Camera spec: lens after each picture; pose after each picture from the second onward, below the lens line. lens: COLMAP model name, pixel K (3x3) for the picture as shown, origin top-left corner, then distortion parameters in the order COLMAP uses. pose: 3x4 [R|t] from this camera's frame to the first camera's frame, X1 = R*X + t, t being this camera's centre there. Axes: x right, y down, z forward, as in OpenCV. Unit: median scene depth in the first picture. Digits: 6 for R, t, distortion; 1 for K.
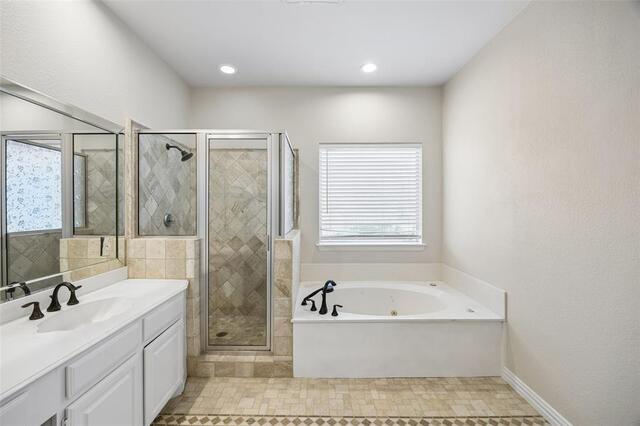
lens RADIAL K [[267.8, 0, 315.7], [0, 267.8, 210.2], [0, 0, 1]] dist [-0.013655, 0.000051]
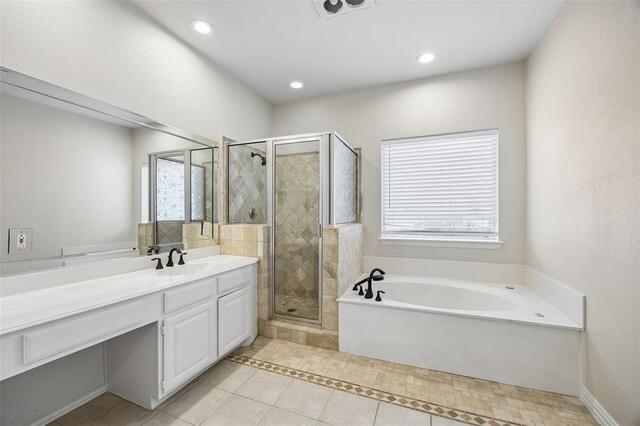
lens RADIAL K [[267.8, 0, 315.8], [0, 267.8, 215.5], [0, 0, 1]] dist [-0.013655, 0.000051]
pose [[0.927394, 0.001688, -0.374082, 0.235537], [-0.001528, 0.999999, 0.000724, 0.056634], [0.374082, -0.000100, 0.927395, -0.070571]]
